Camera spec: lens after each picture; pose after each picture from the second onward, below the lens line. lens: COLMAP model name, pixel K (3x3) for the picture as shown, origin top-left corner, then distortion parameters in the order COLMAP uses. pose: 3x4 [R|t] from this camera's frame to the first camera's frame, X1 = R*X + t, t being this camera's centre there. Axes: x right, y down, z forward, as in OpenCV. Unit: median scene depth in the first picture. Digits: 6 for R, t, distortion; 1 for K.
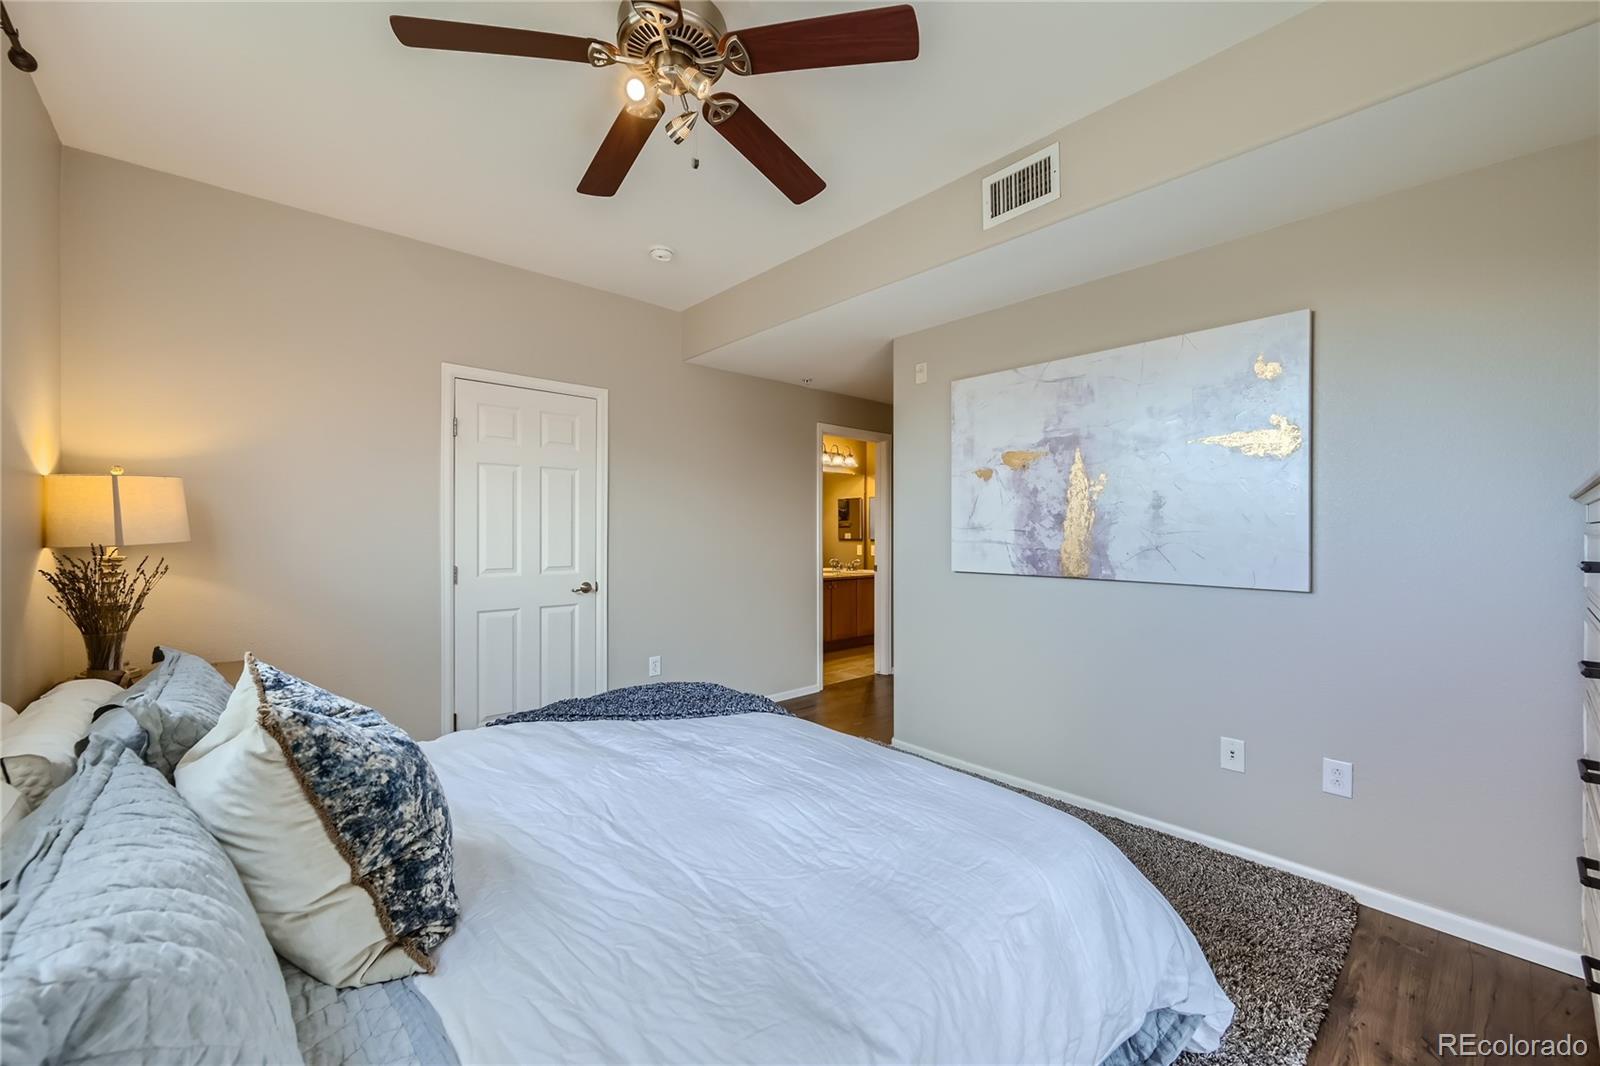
lens RADIAL K [[639.6, 0, 800.0], [0, 639.6, 533.0], [0, 0, 1]] dist [-0.001293, 0.000006]
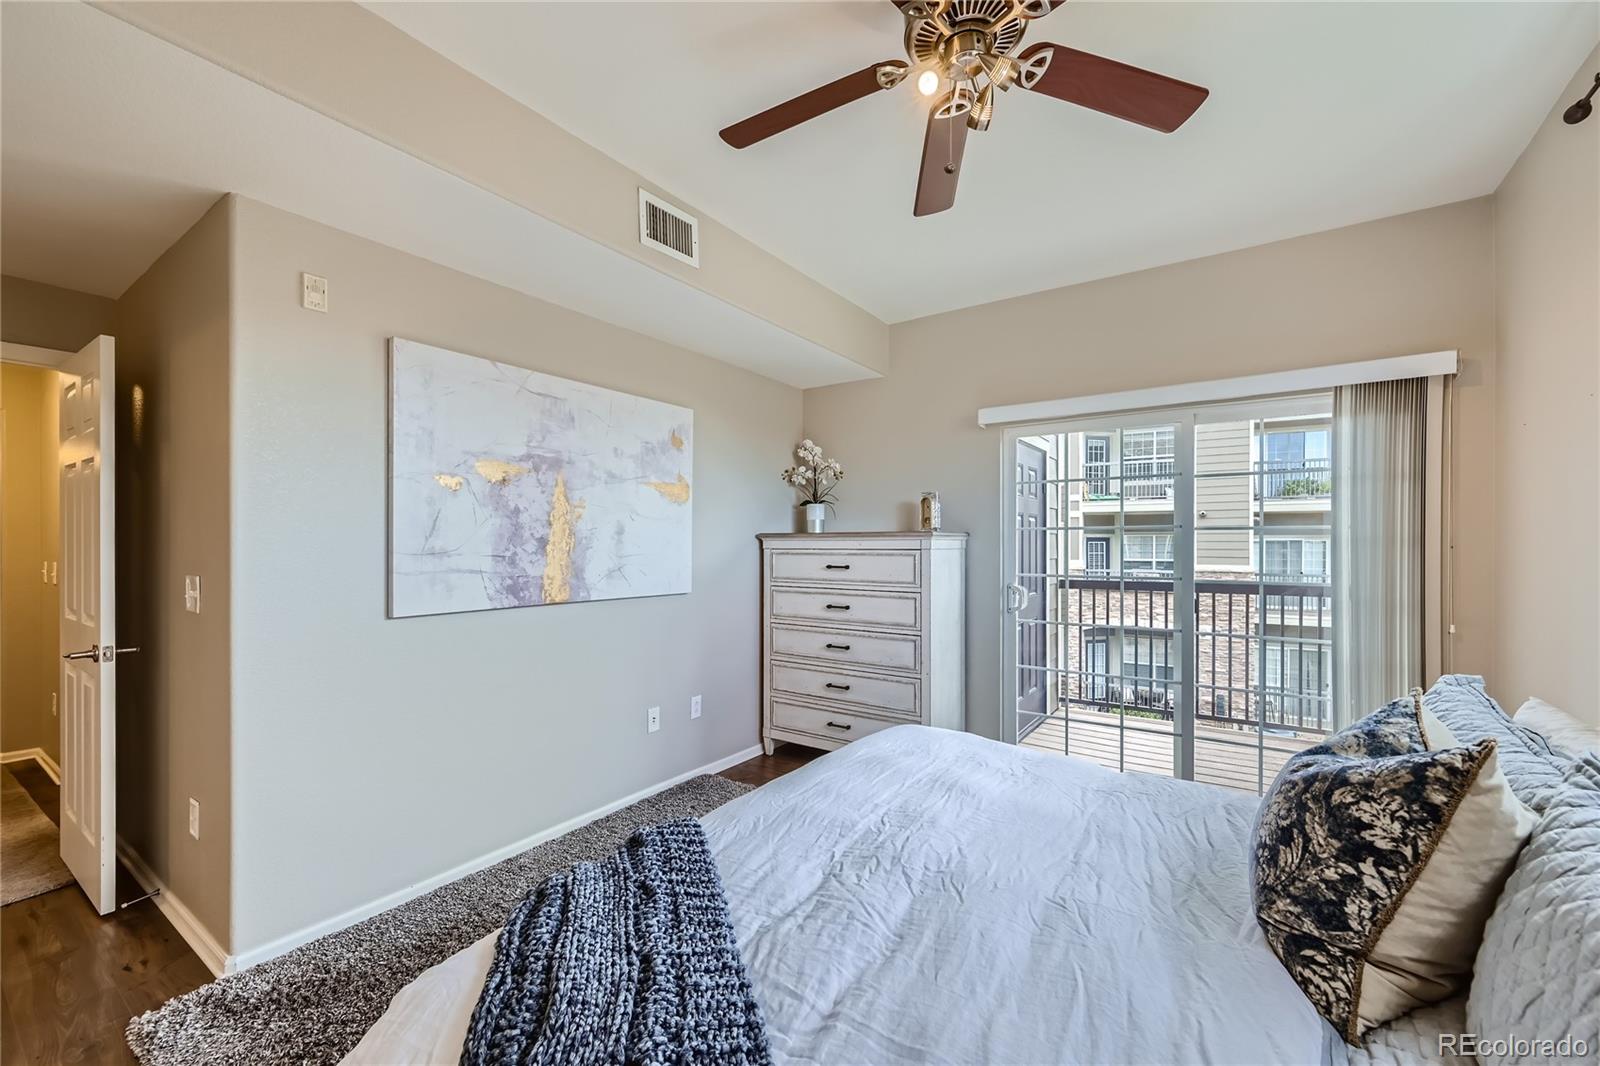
lens RADIAL K [[648.0, 0, 803.9], [0, 648.0, 547.0], [0, 0, 1]] dist [-0.000269, 0.000084]
pose [[-0.232383, -0.003602, 0.972618, -0.615093], [0.004602, 0.999978, 0.004803, -0.019043], [-0.972614, 0.005592, -0.232361, 0.856392]]
